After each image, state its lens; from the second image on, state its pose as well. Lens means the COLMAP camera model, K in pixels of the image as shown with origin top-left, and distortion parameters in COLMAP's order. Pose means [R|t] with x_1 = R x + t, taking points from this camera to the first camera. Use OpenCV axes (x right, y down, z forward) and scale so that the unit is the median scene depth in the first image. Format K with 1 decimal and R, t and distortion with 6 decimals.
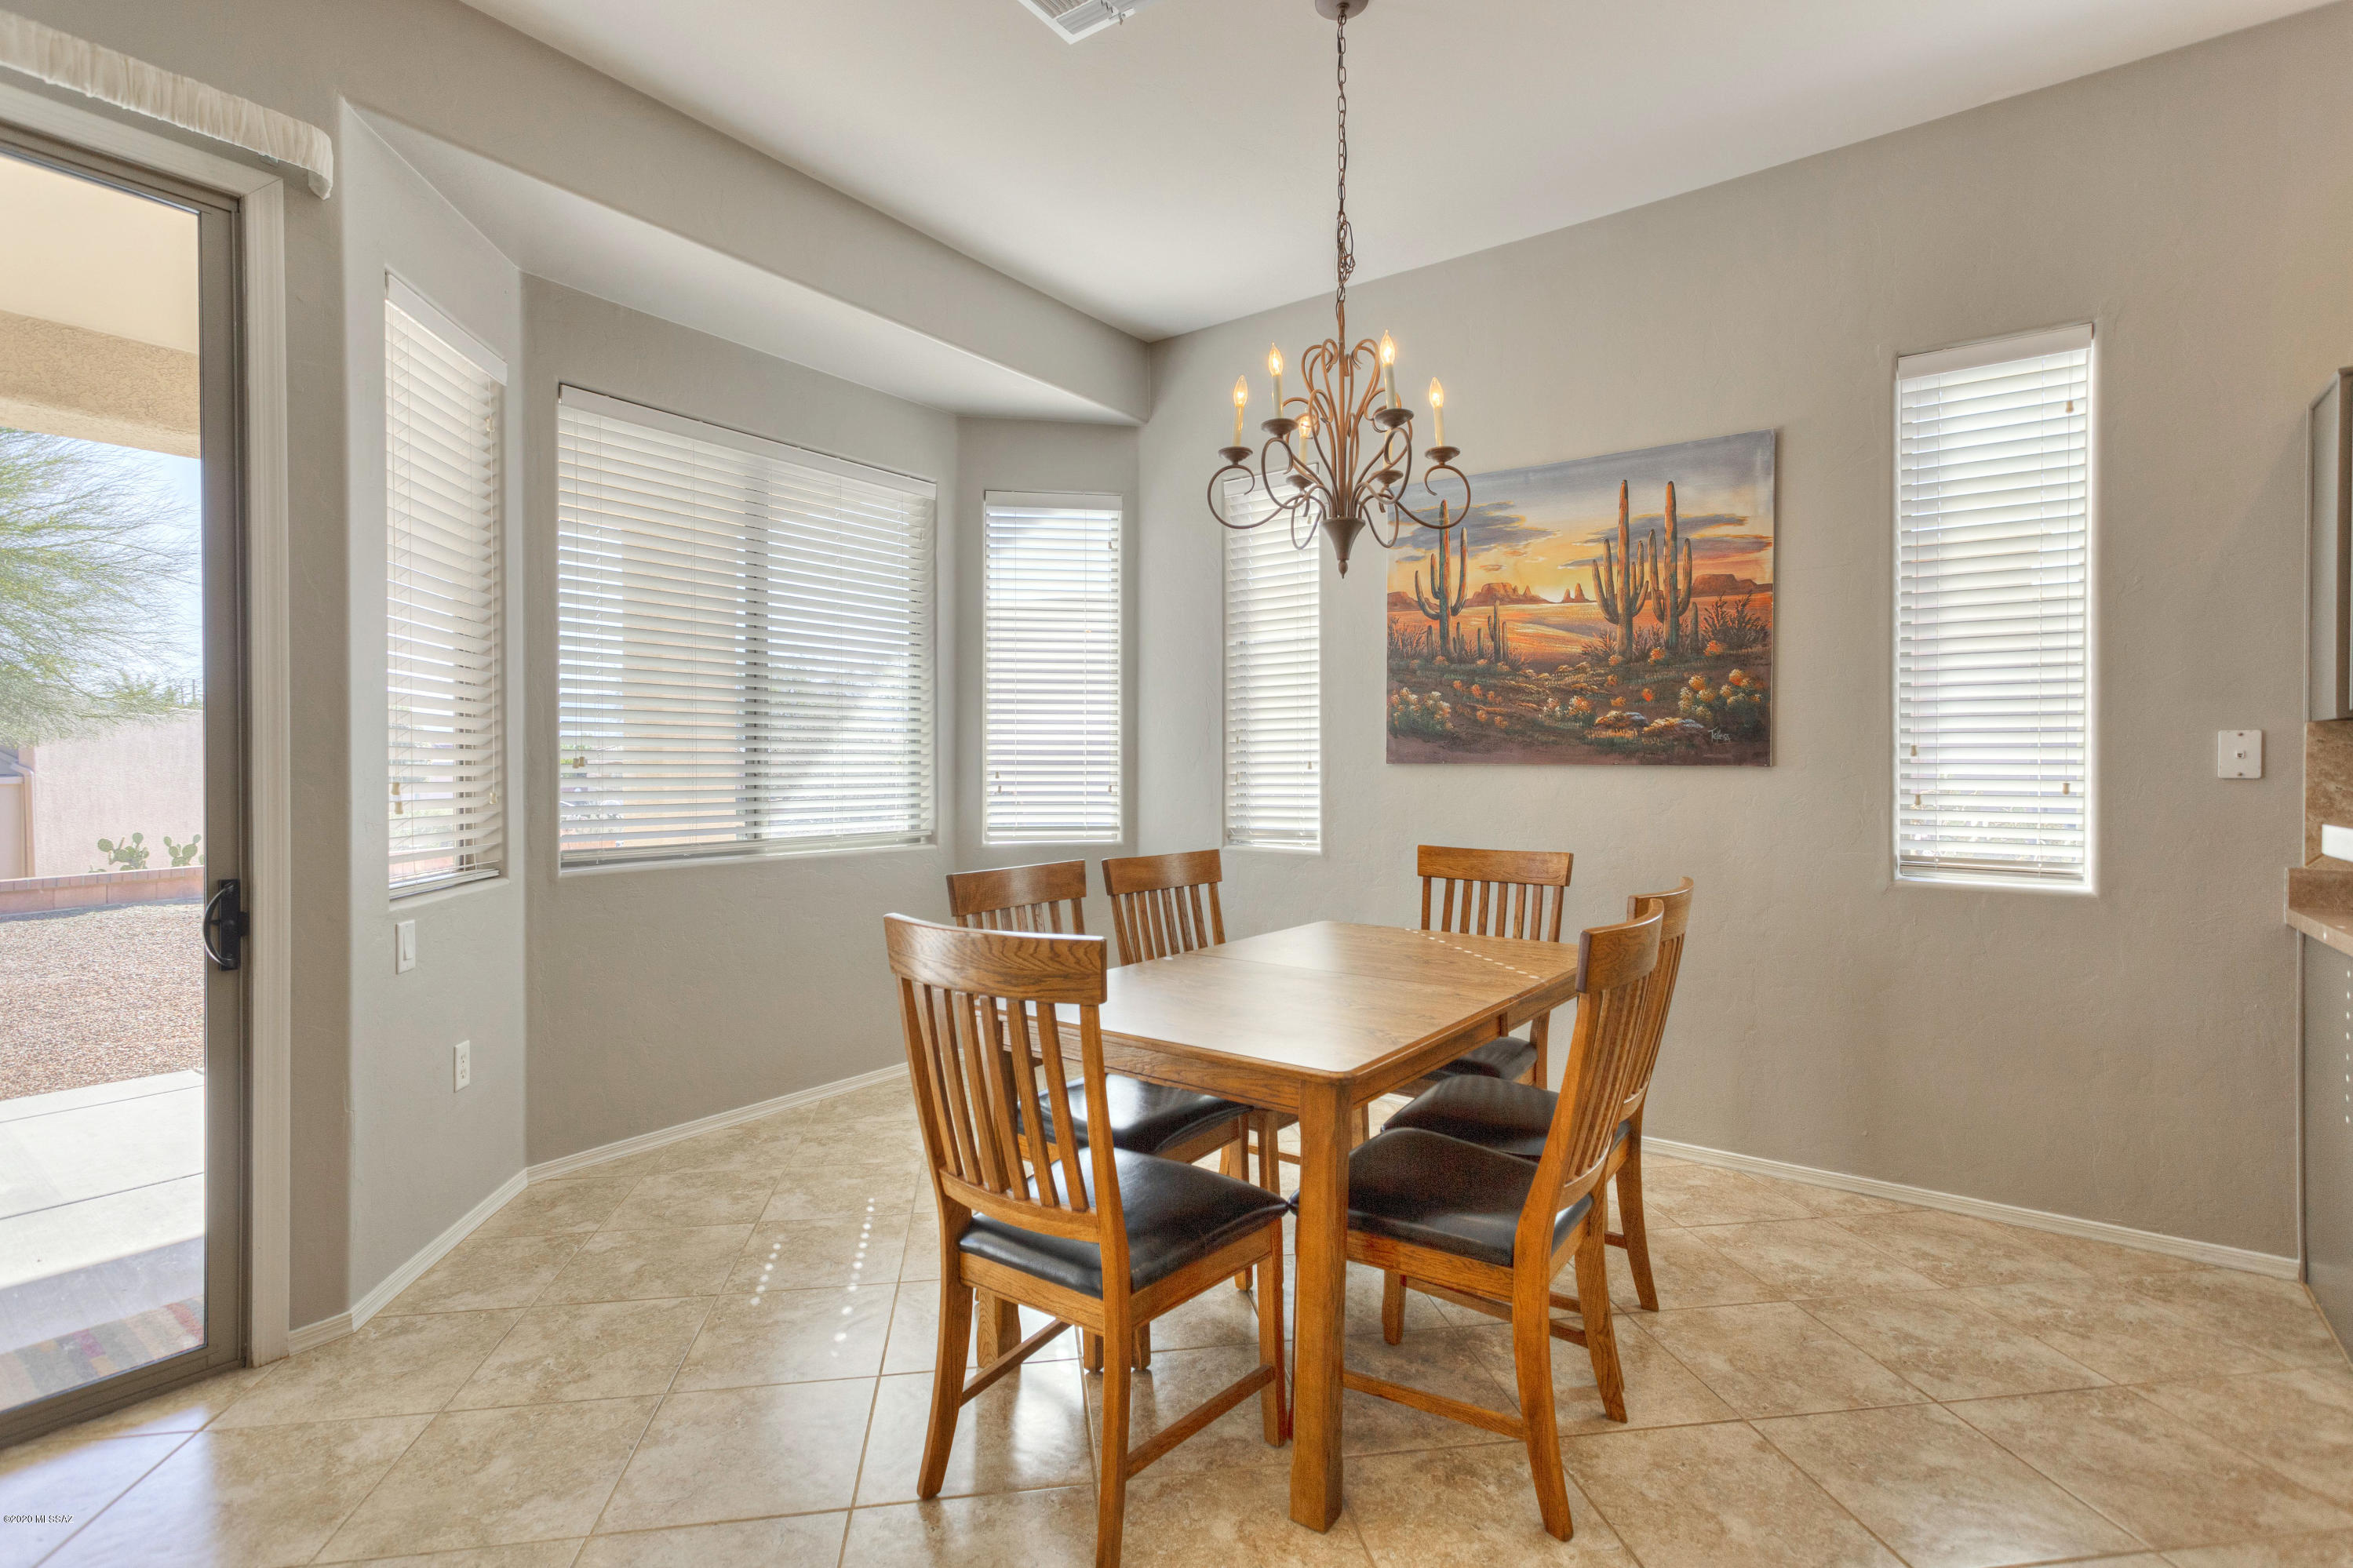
lens RADIAL K [[1108.9, 0, 1192.4], [0, 1108.9, 775.4], [0, 0, 1]] dist [0.002318, 0.001421]
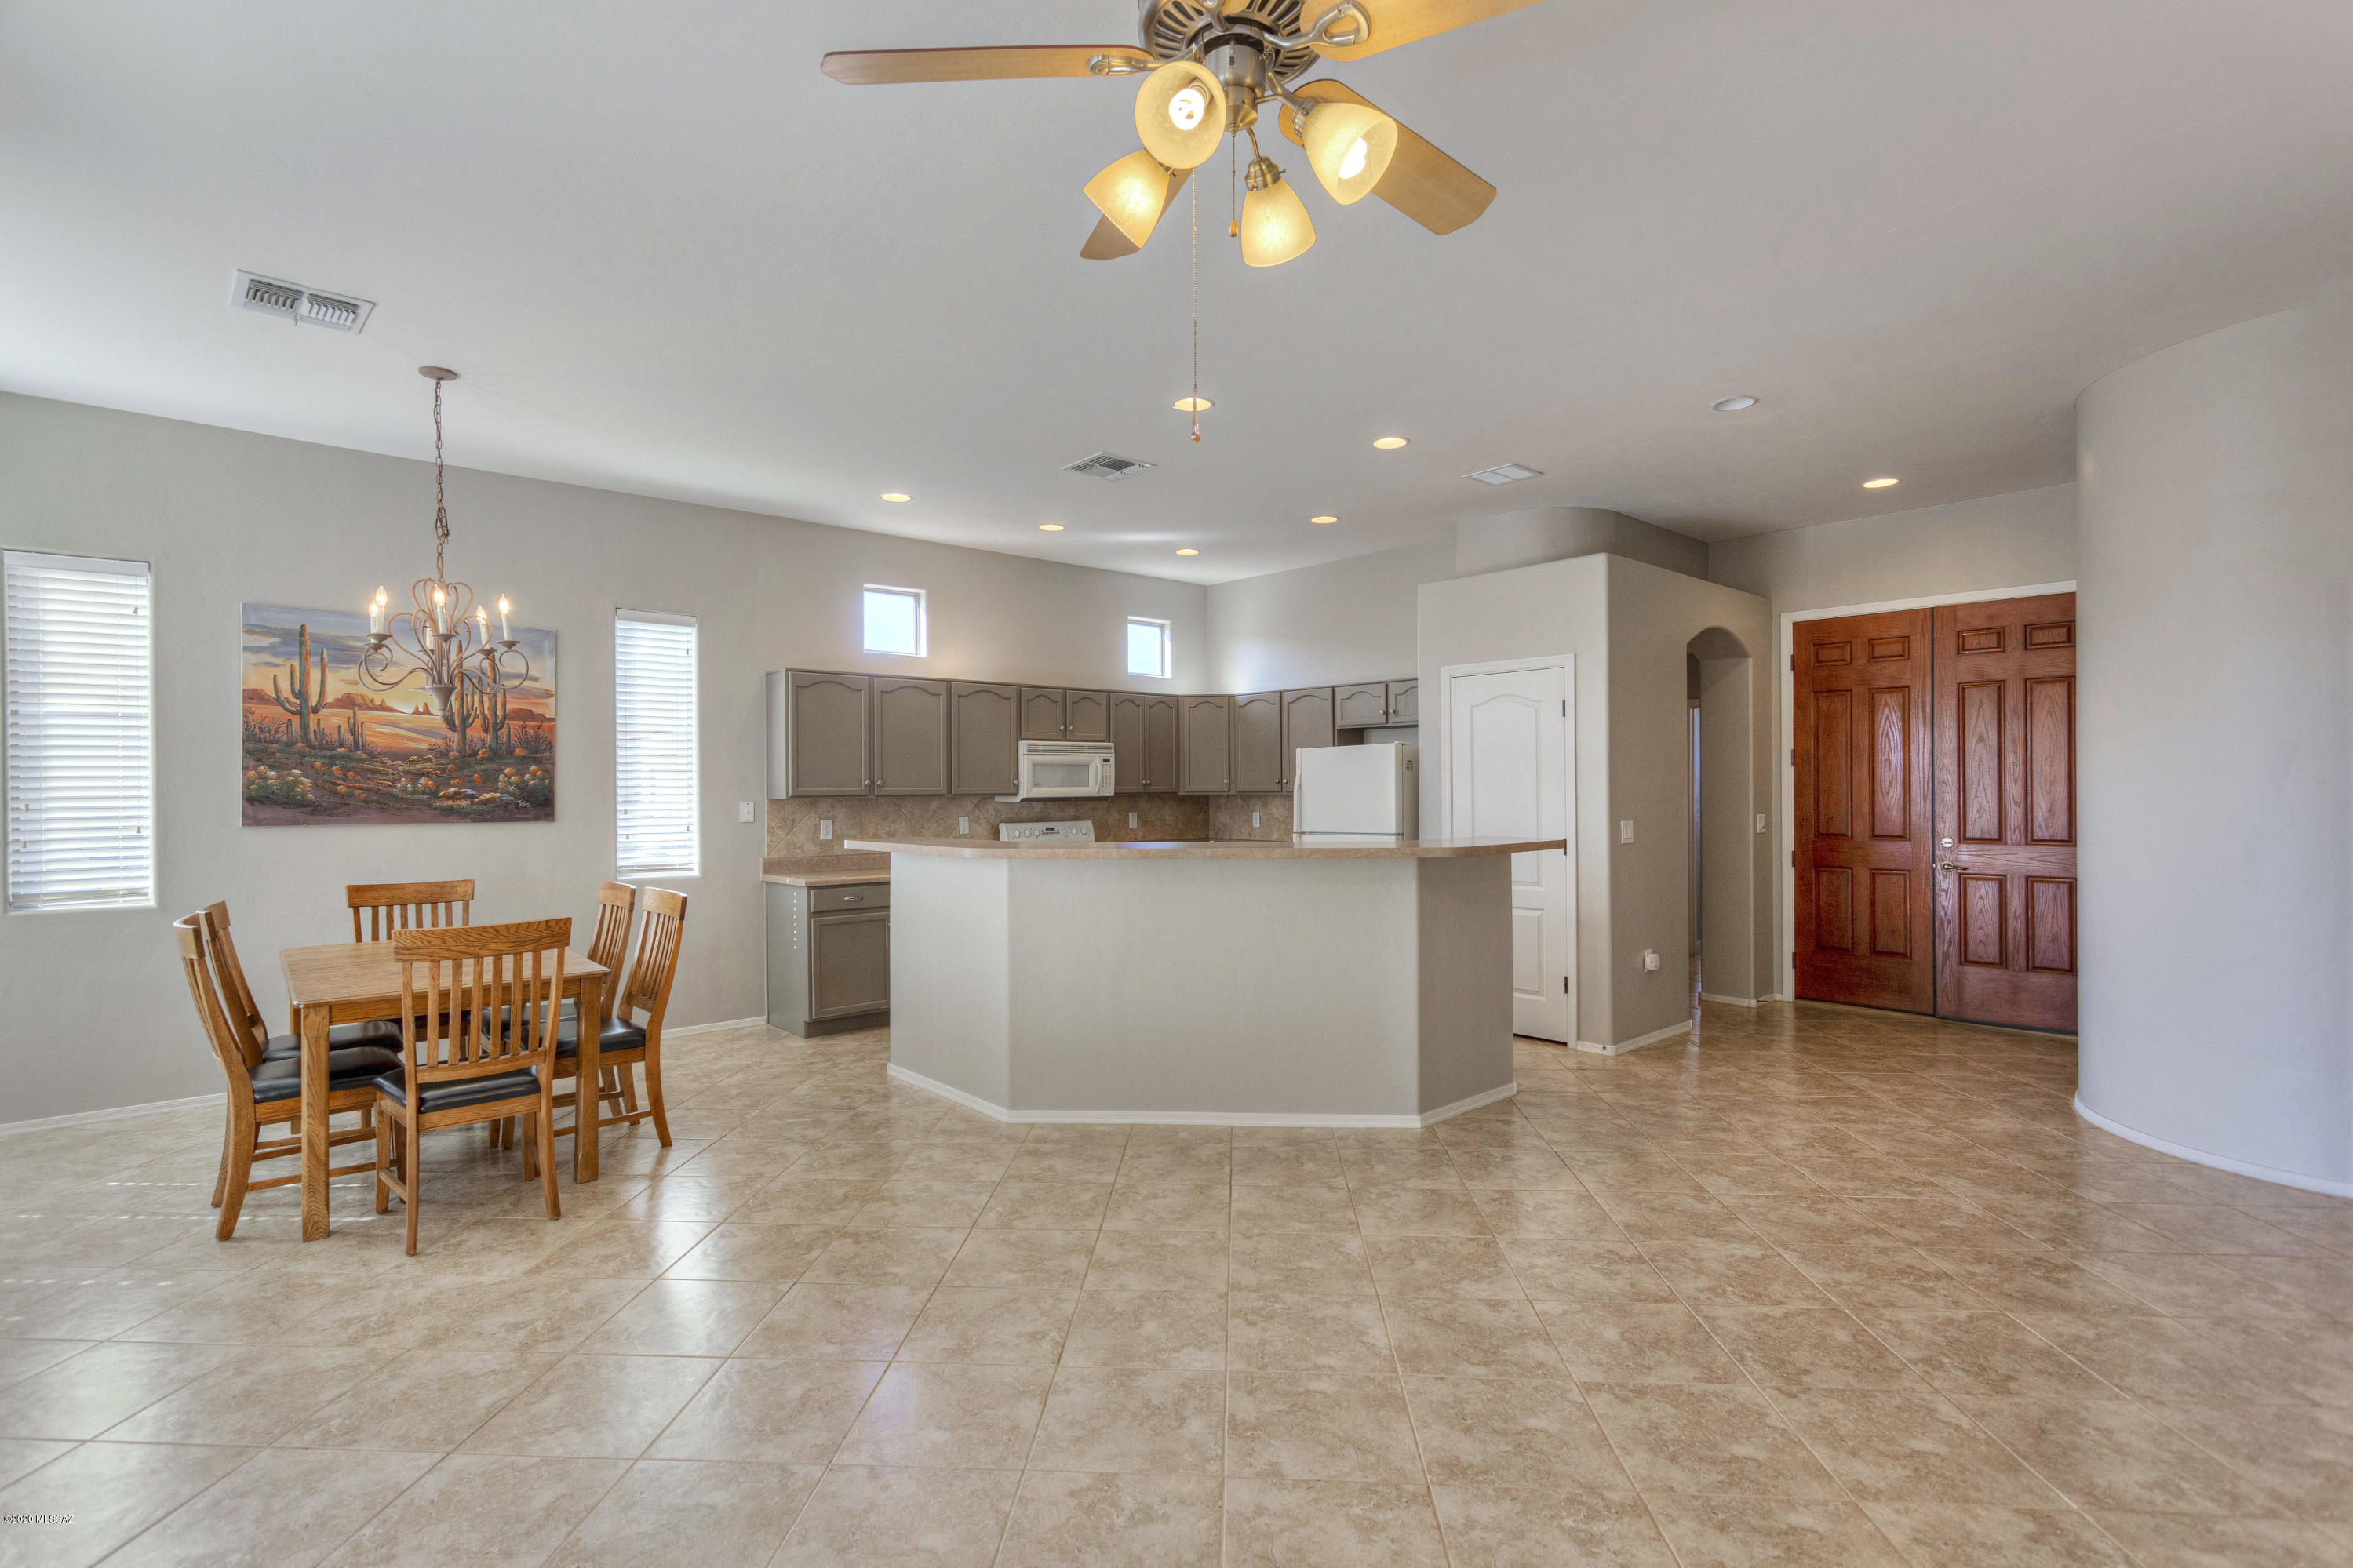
lens RADIAL K [[1108.9, 0, 1153.7], [0, 1108.9, 788.8], [0, 0, 1]] dist [0.002318, 0.001421]
pose [[0.222832, -0.003103, 0.974852, -0.891316], [0.016025, 0.999871, -0.000480, -0.039689], [-0.974725, 0.015729, 0.222854, -0.289740]]
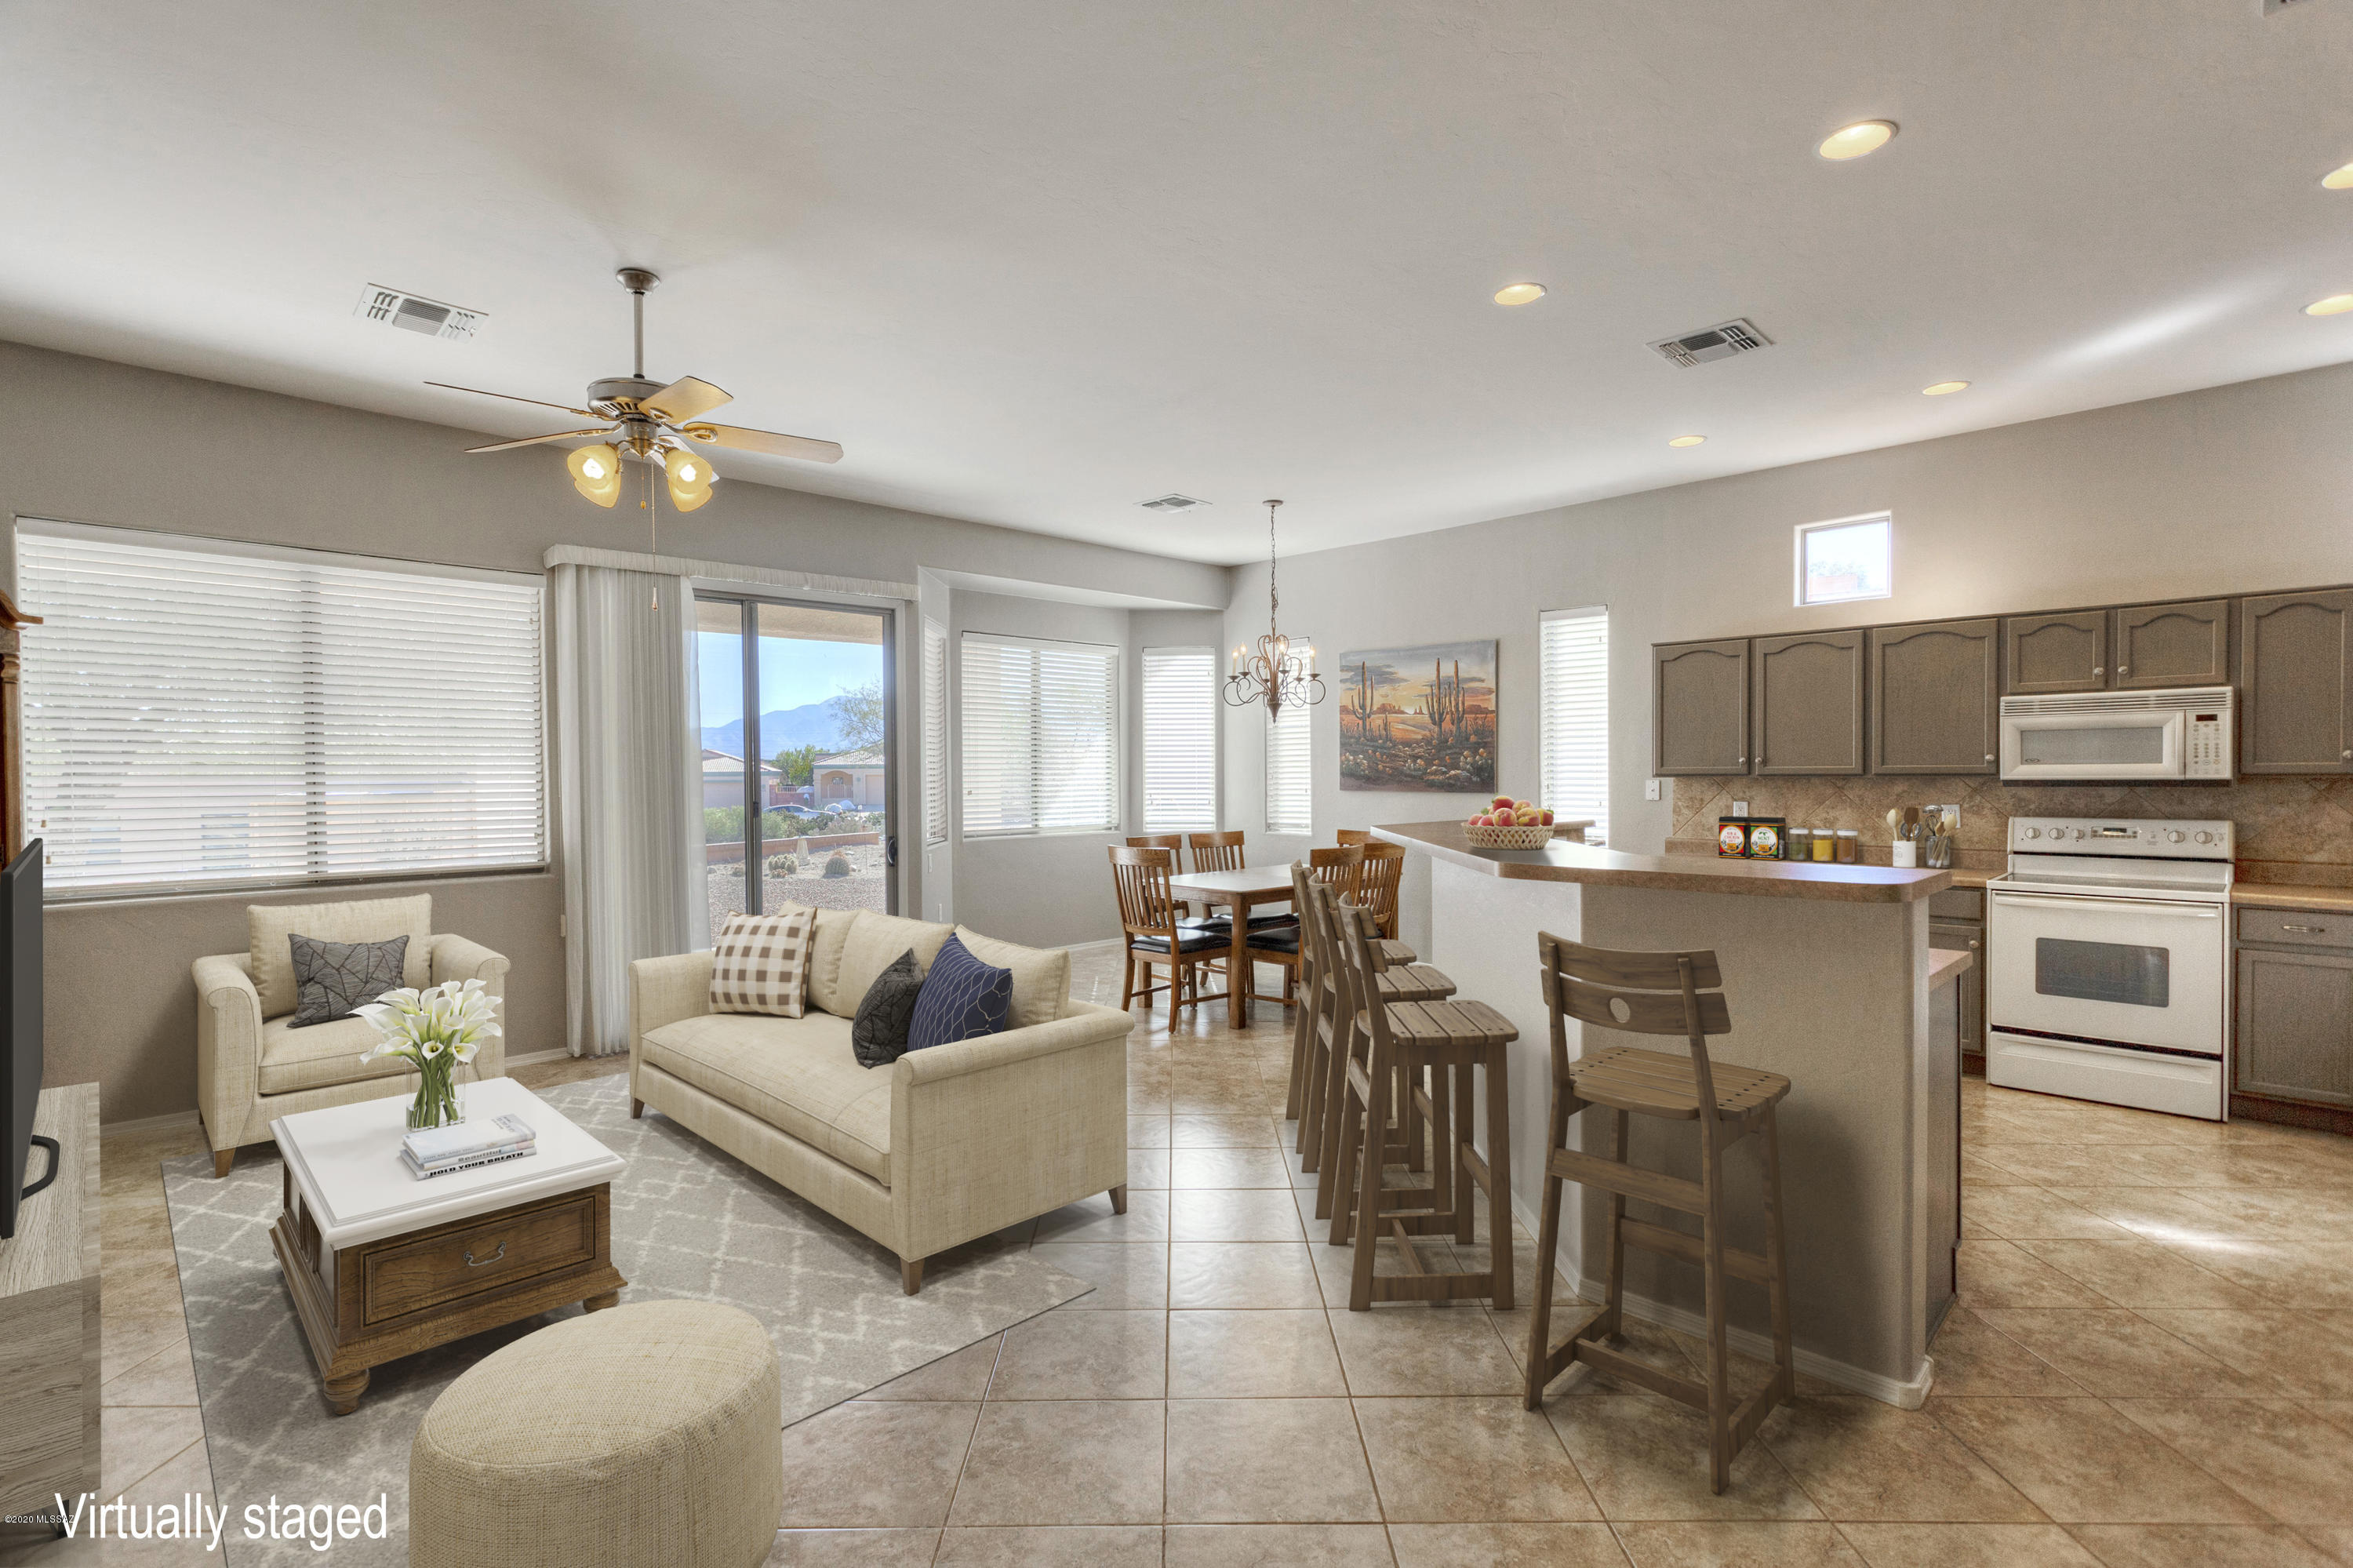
lens RADIAL K [[1109.1, 0, 1175.4], [0, 1109.1, 774.2], [0, 0, 1]] dist [0.002318, 0.001421]
pose [[0.986218, -0.003901, -0.165405, 0.237315], [0.002475, 0.999958, -0.008825, -0.025790], [0.165433, 0.008294, 0.986186, -1.137647]]
